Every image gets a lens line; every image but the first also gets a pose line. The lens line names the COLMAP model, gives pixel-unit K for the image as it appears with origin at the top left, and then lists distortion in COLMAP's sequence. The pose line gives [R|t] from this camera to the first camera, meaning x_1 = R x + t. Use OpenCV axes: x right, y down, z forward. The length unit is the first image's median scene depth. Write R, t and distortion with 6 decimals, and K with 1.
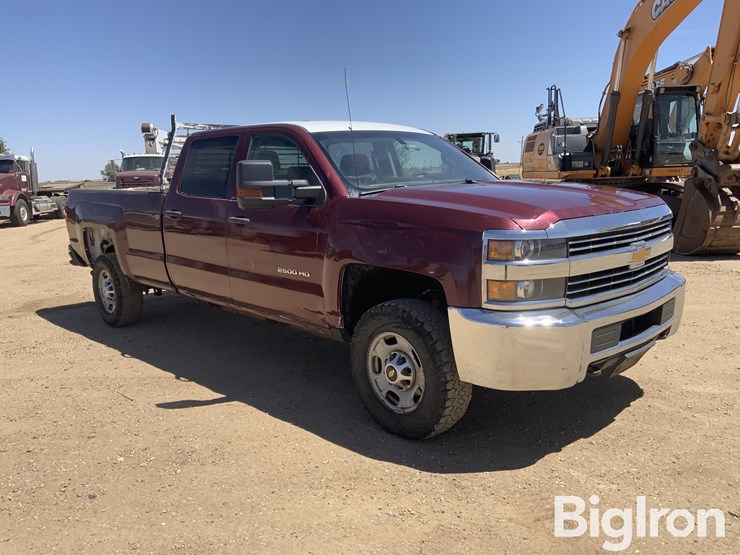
lens RADIAL K [[611.5, 0, 370.0], [0, 611.5, 277.5], [0, 0, 1]] dist [0.099246, -0.196964]
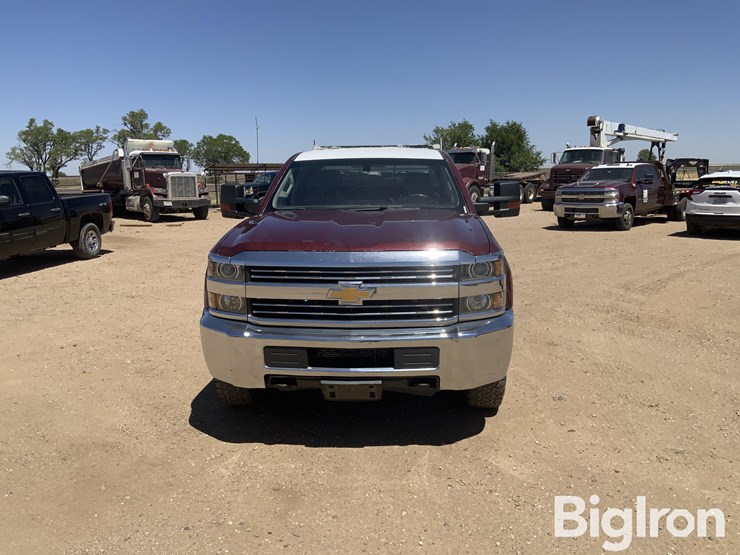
lens RADIAL K [[611.5, 0, 370.0], [0, 611.5, 277.5], [0, 0, 1]] dist [0.099246, -0.196964]
pose [[0.685346, 0.153503, -0.711855, 0.162154], [-0.137044, 0.987252, 0.080948, -0.020739], [0.715206, 0.042078, 0.697645, 0.039693]]
